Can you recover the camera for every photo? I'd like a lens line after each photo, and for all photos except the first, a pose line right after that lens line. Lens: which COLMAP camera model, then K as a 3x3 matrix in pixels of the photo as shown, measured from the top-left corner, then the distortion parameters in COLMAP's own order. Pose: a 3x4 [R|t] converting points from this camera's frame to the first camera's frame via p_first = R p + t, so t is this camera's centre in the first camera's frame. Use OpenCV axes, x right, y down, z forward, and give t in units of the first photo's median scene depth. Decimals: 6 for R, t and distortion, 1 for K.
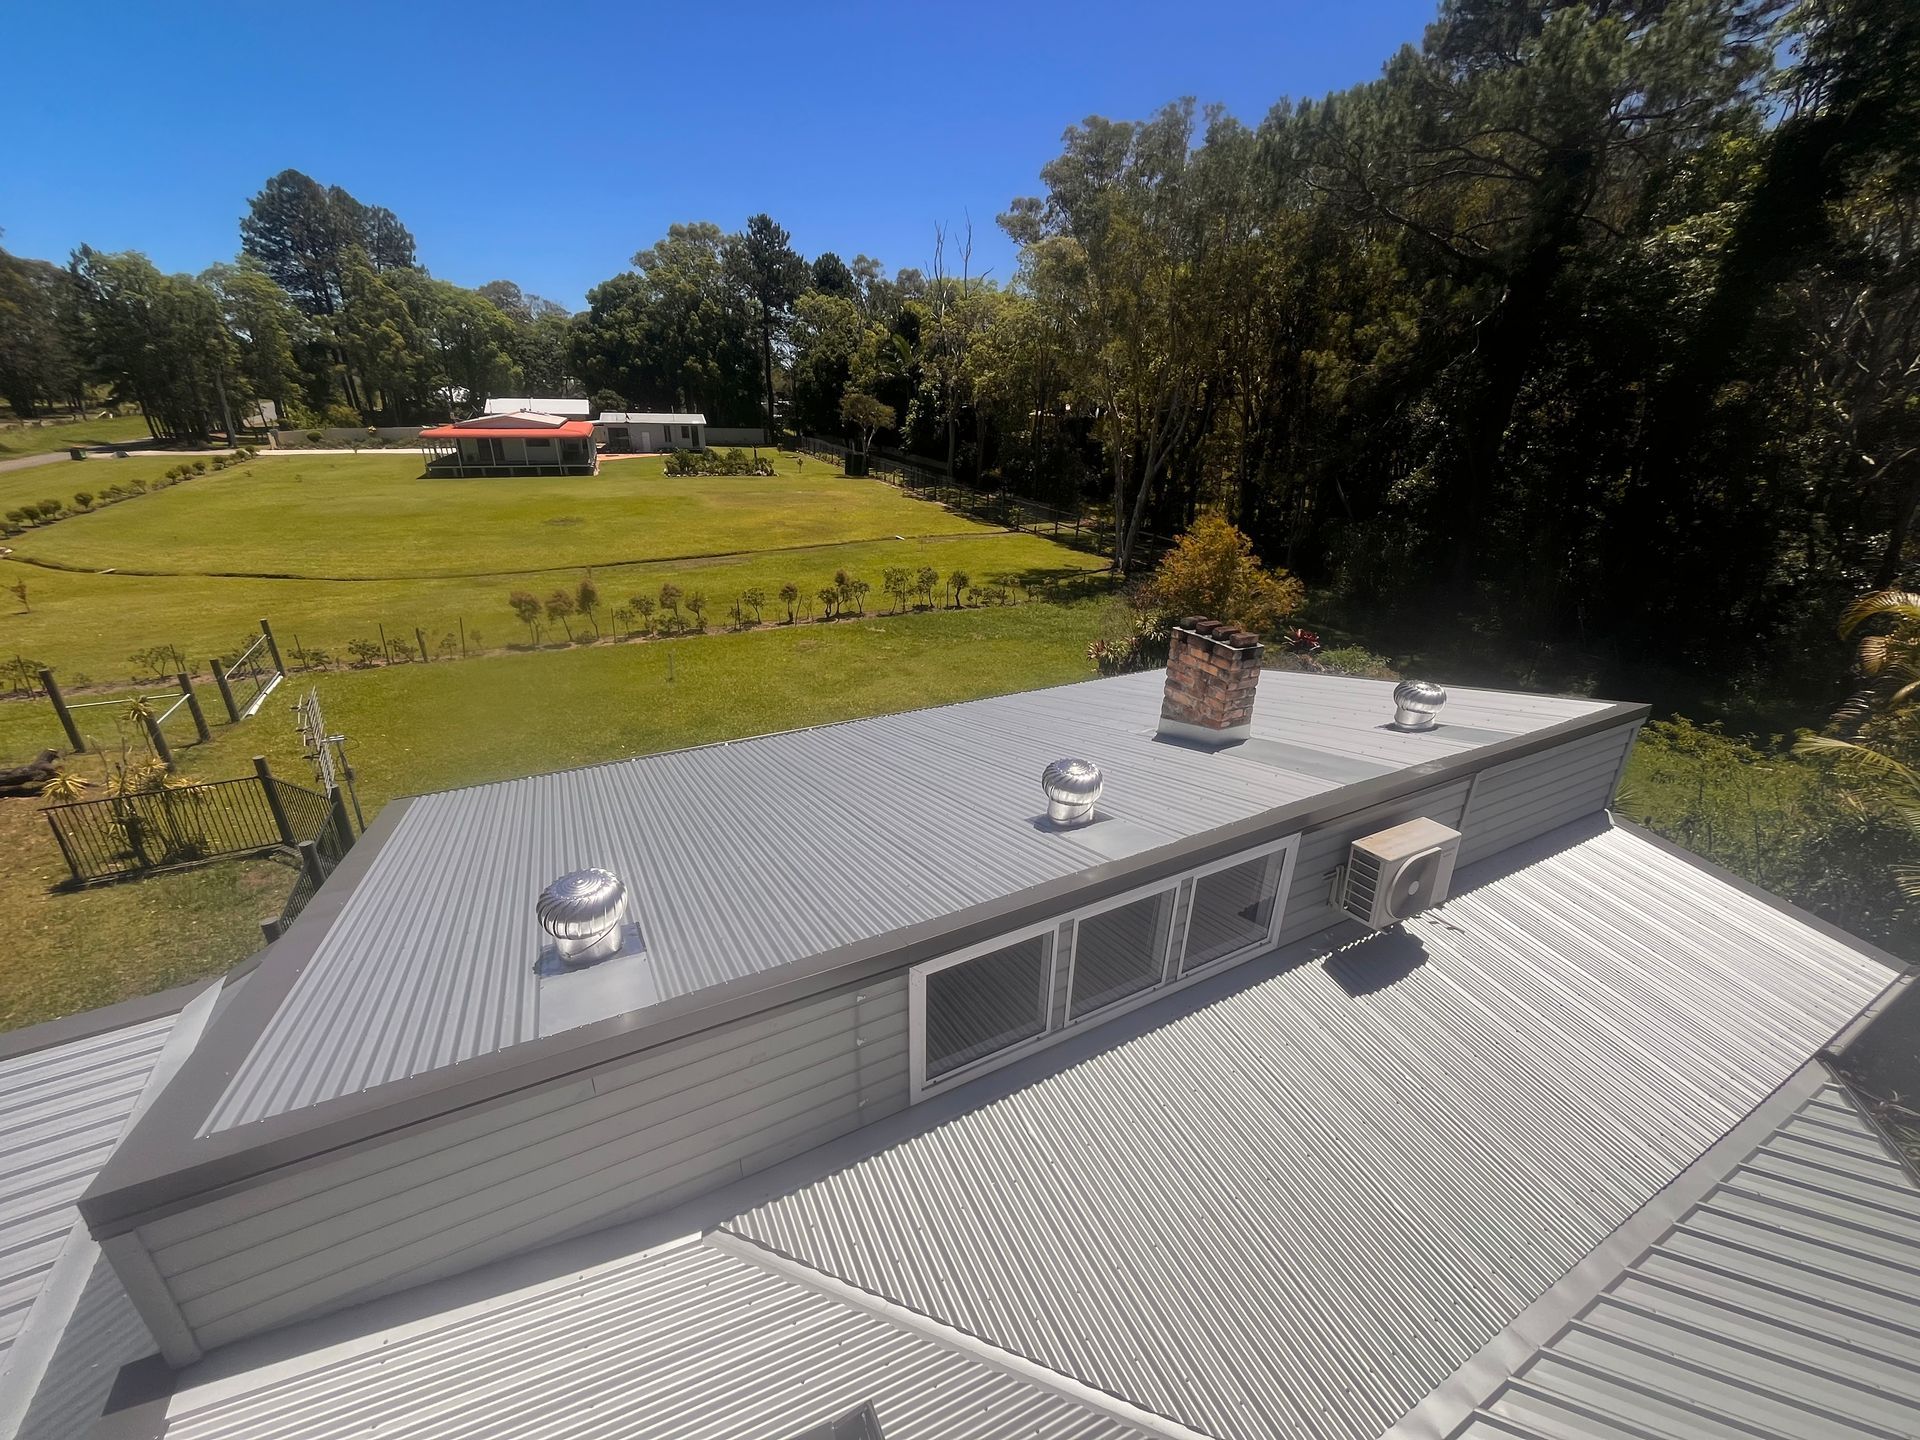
lens RADIAL K [[777.8, 0, 957.3], [0, 777.8, 722.9], [0, 0, 1]] dist [-0.002553, -0.000408]
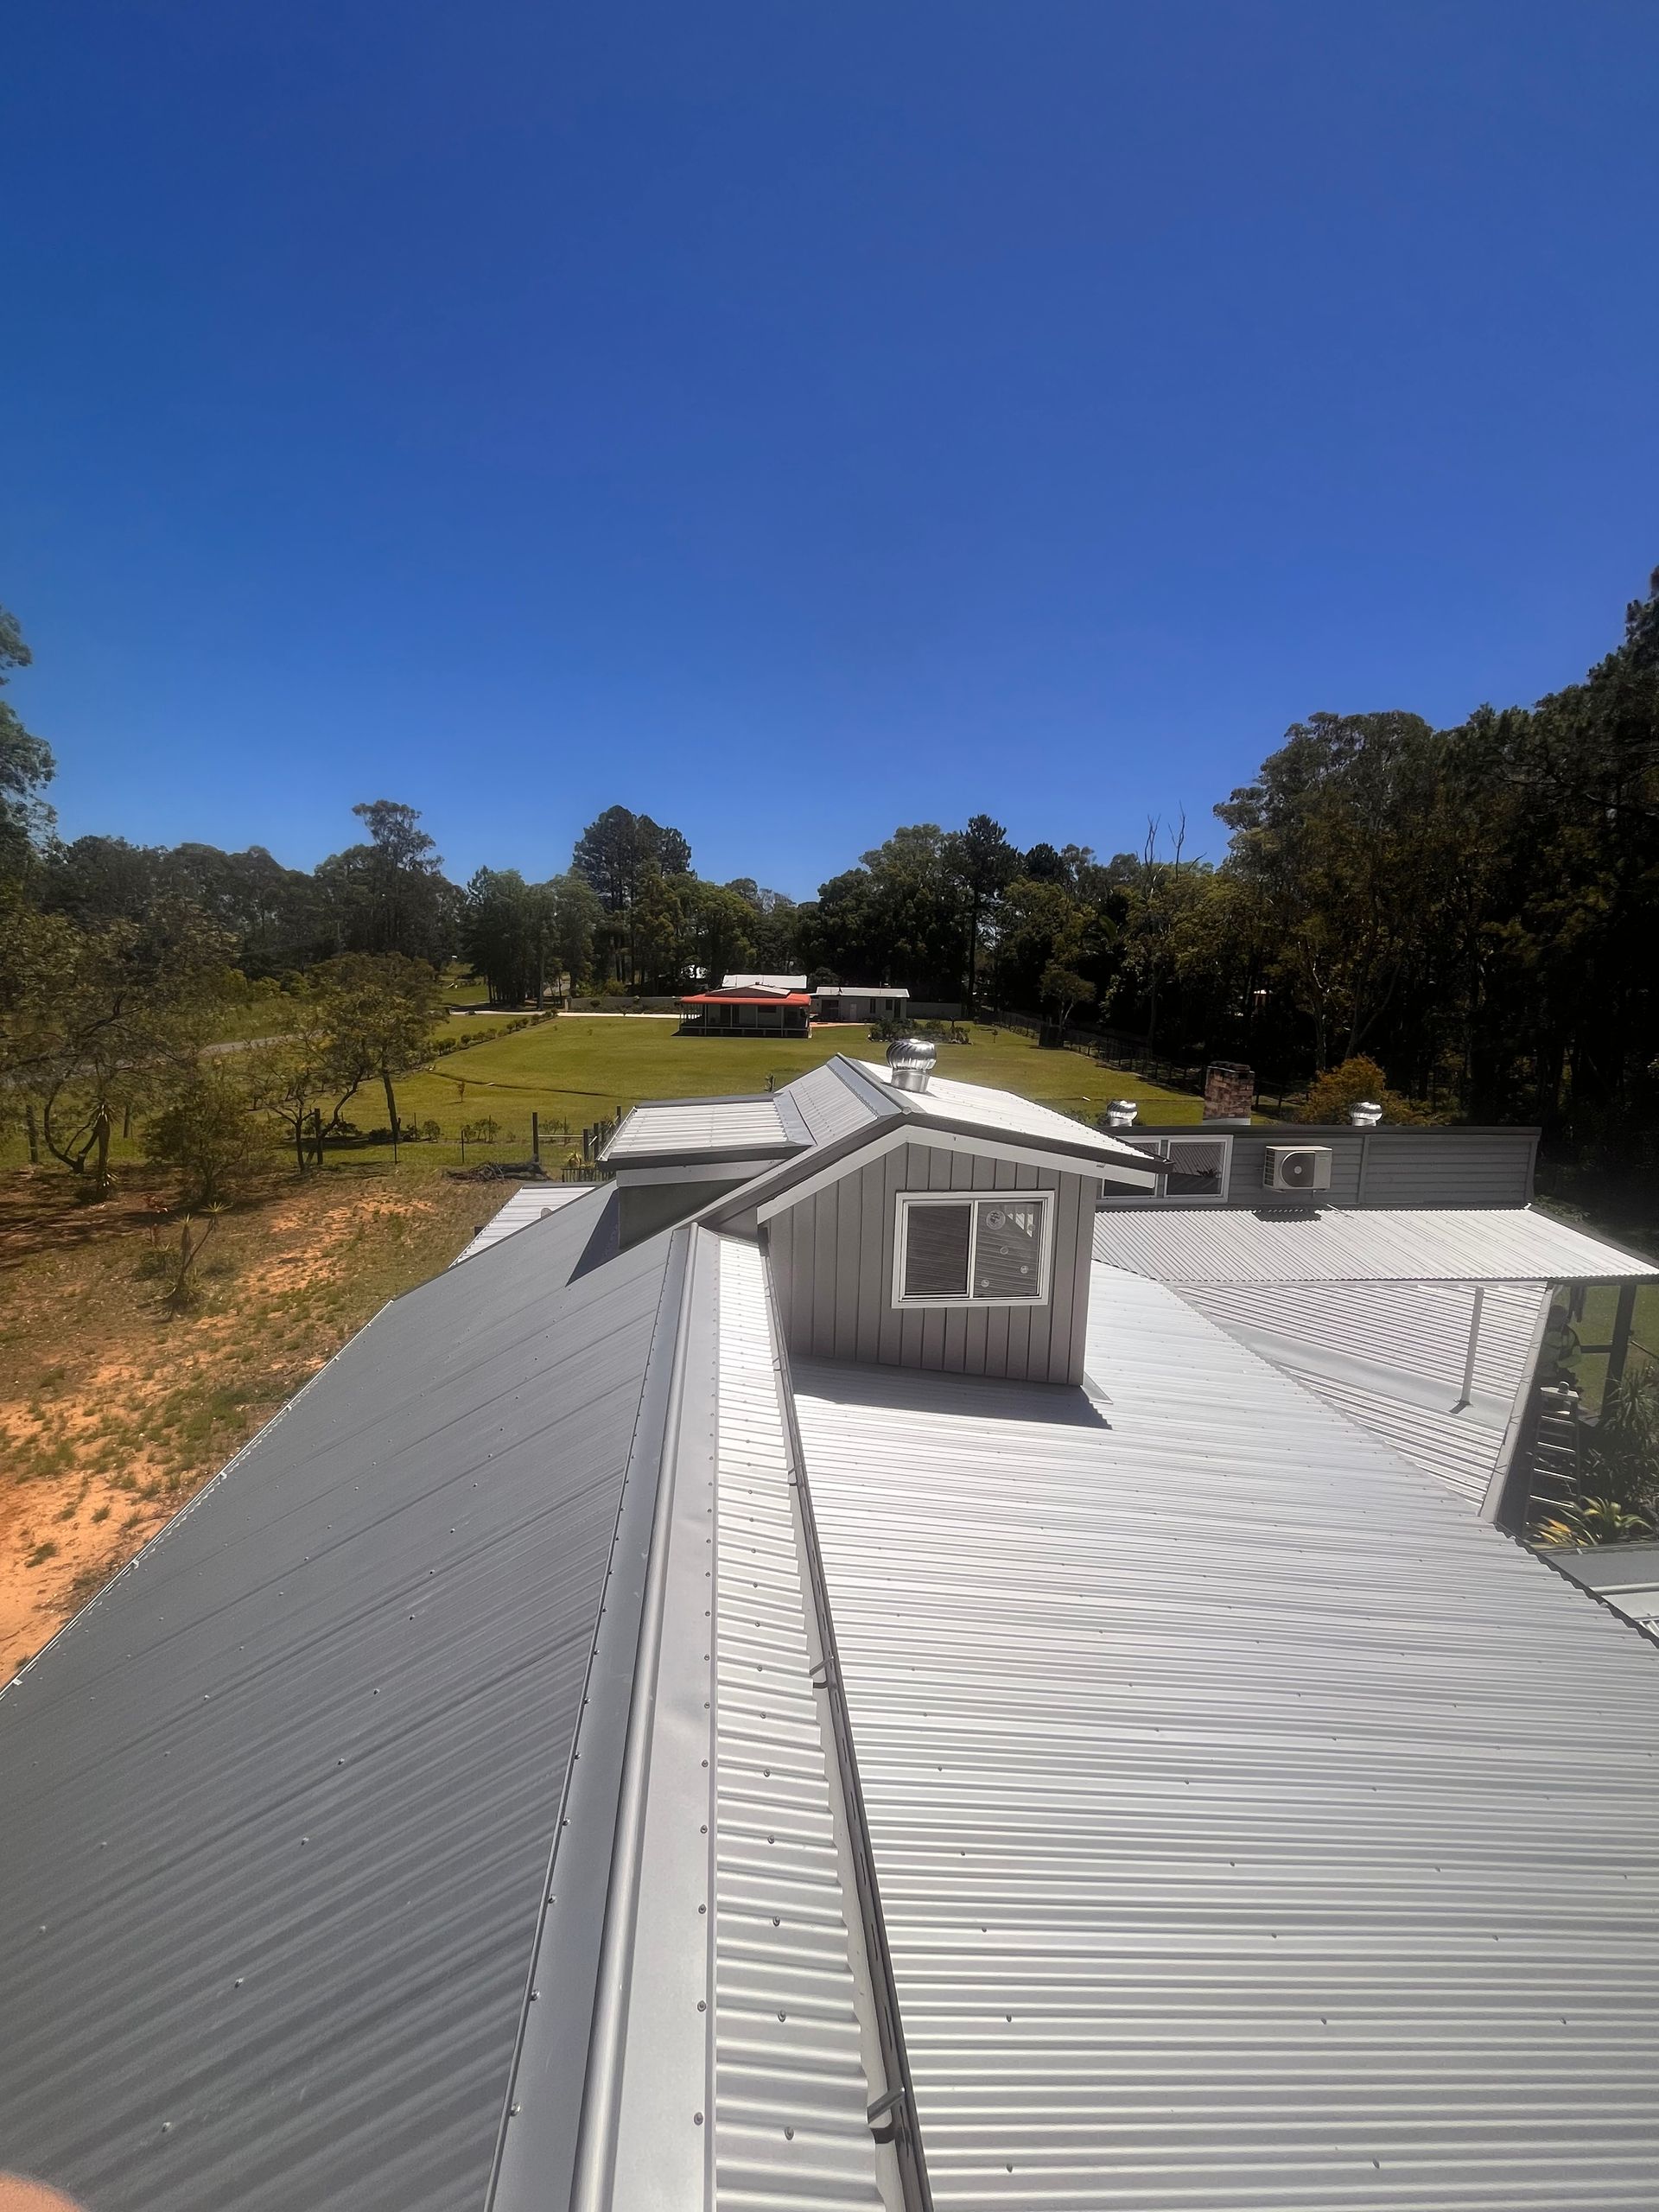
lens RADIAL K [[896.1, 0, 833.9], [0, 896.1, 1112.9], [0, 0, 1]] dist [-0.002553, -0.000408]
pose [[0.934134, 0.056162, -0.352475, 0.022417], [-0.140989, 0.965293, -0.219844, 0.060193], [0.327895, 0.255059, 0.909632, -0.122567]]
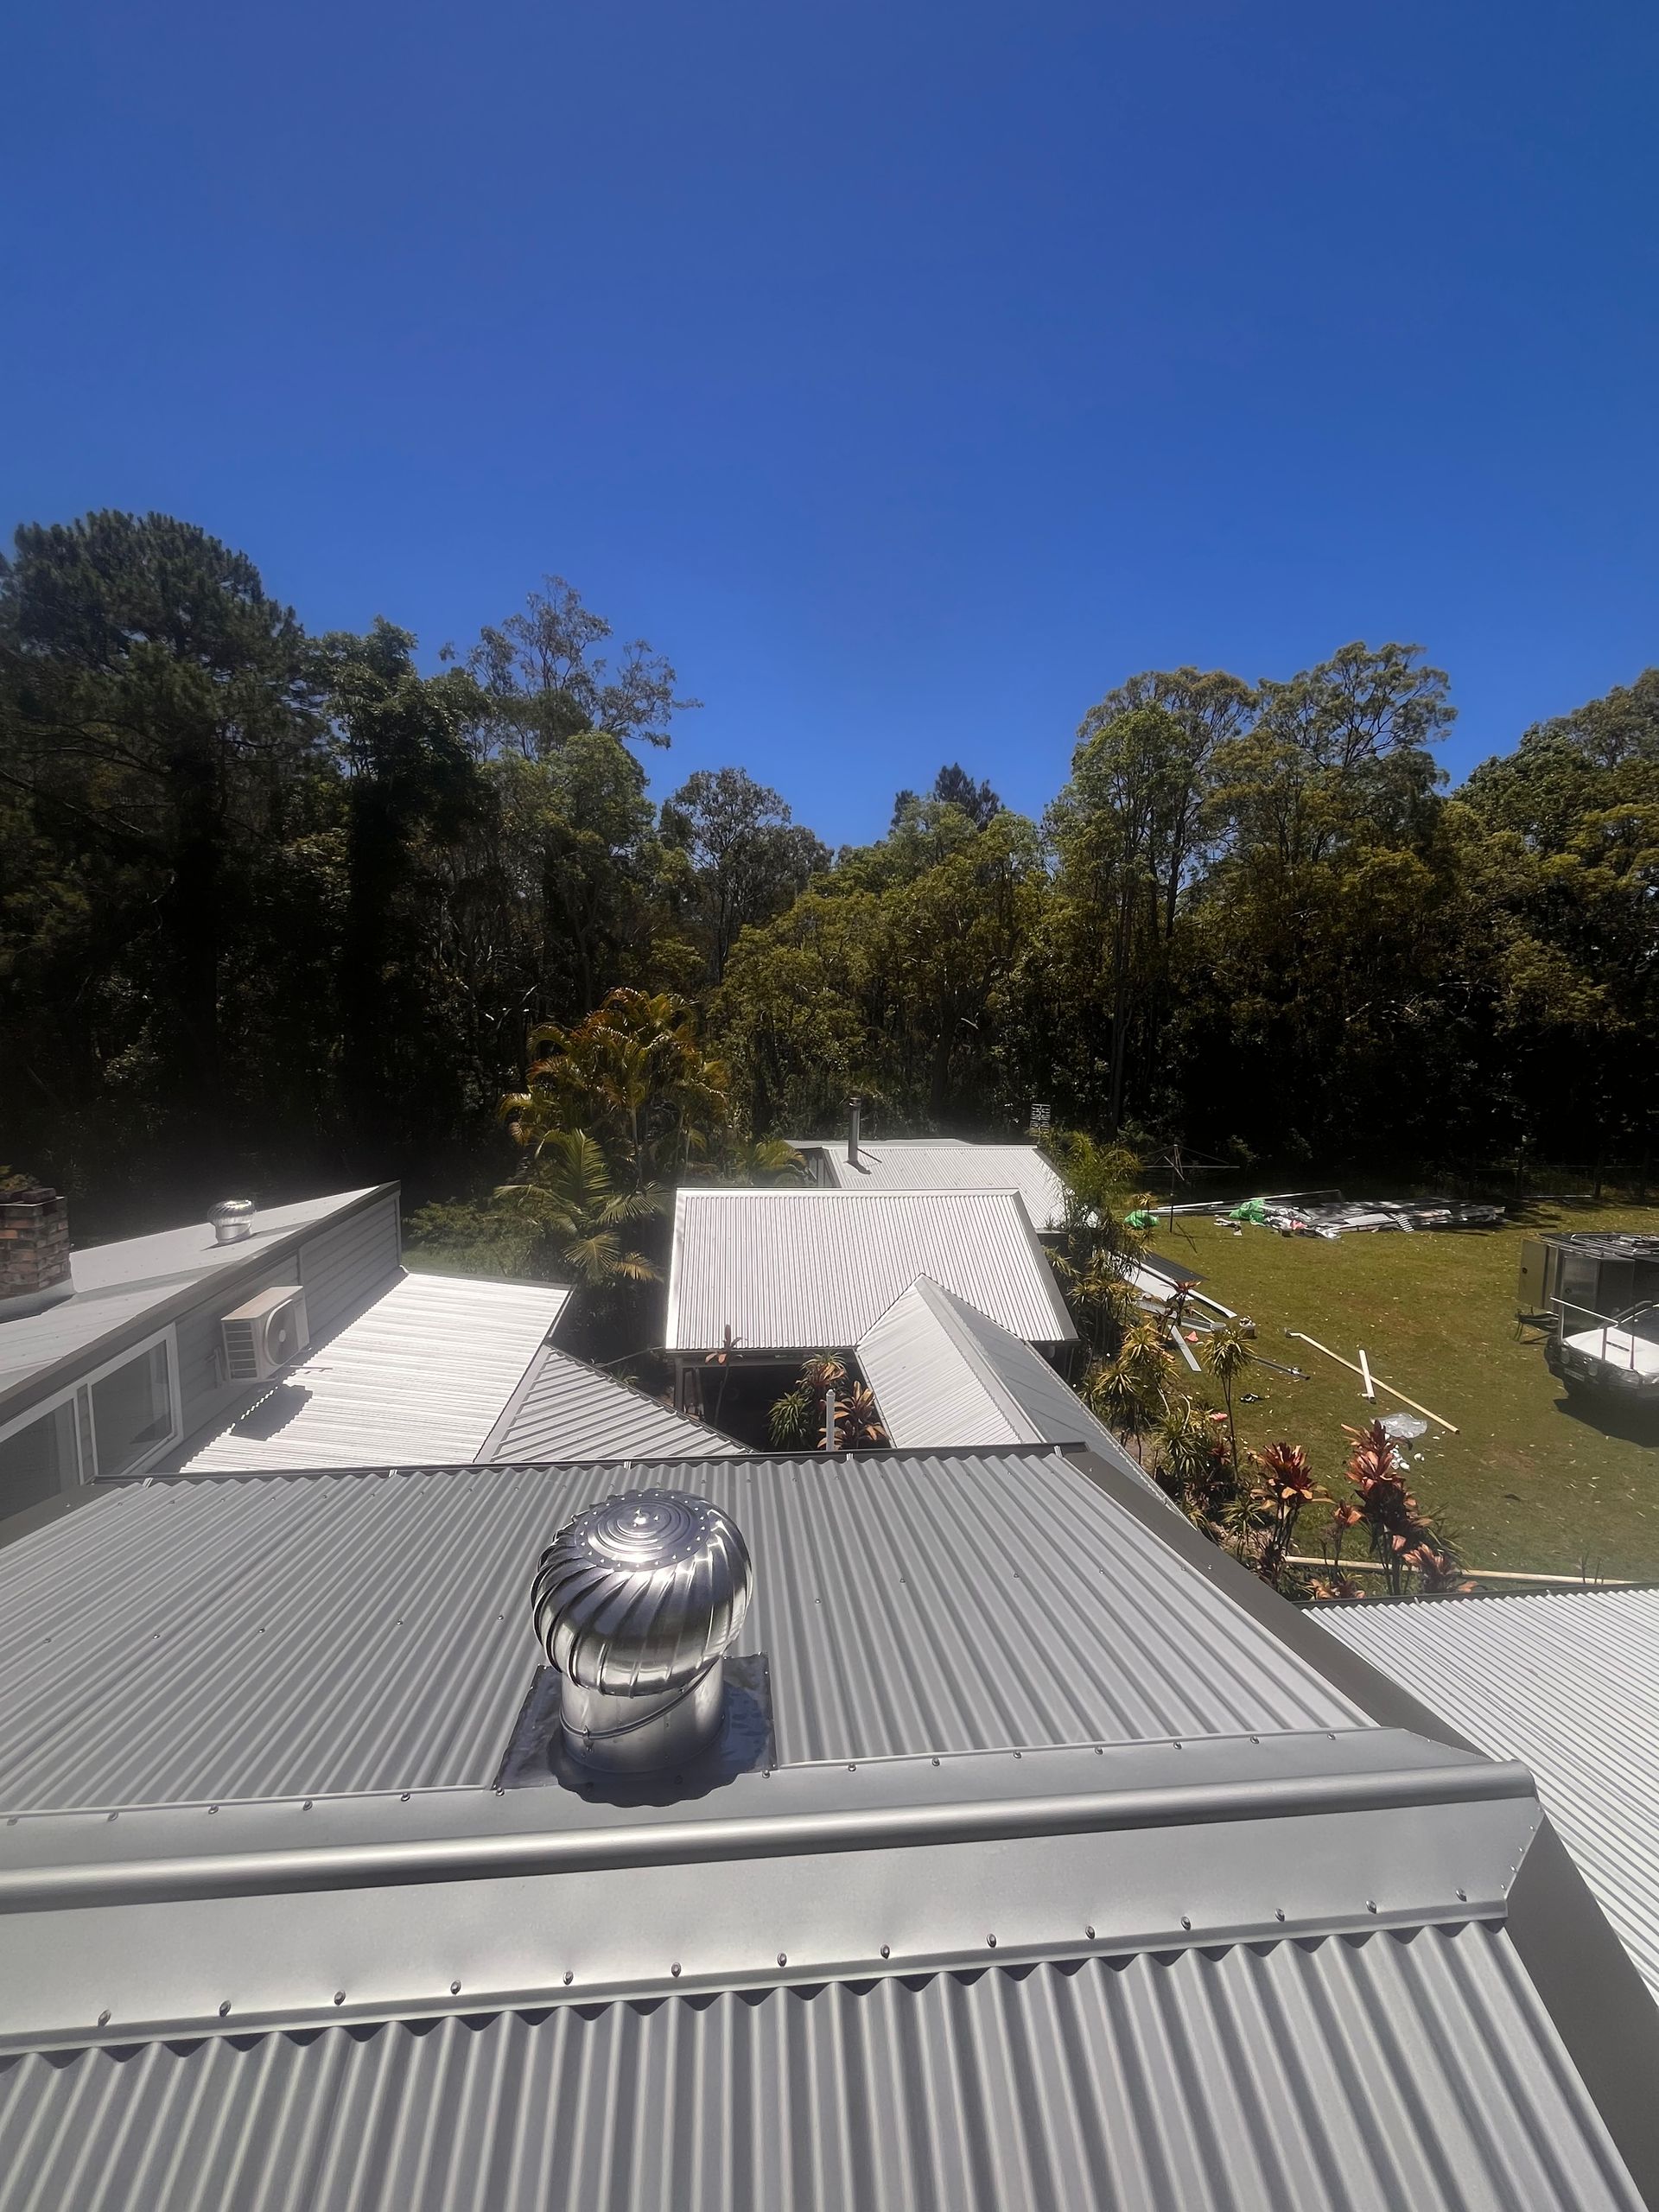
lens RADIAL K [[896.1, 0, 823.8], [0, 896.1, 1105.0], [0, 0, 1]] dist [-0.002553, -0.000408]
pose [[0.379764, -0.123568, 0.916793, -0.028654], [0.346575, 0.937865, -0.017154, 0.015319], [-0.857709, 0.324252, 0.398994, -0.035553]]
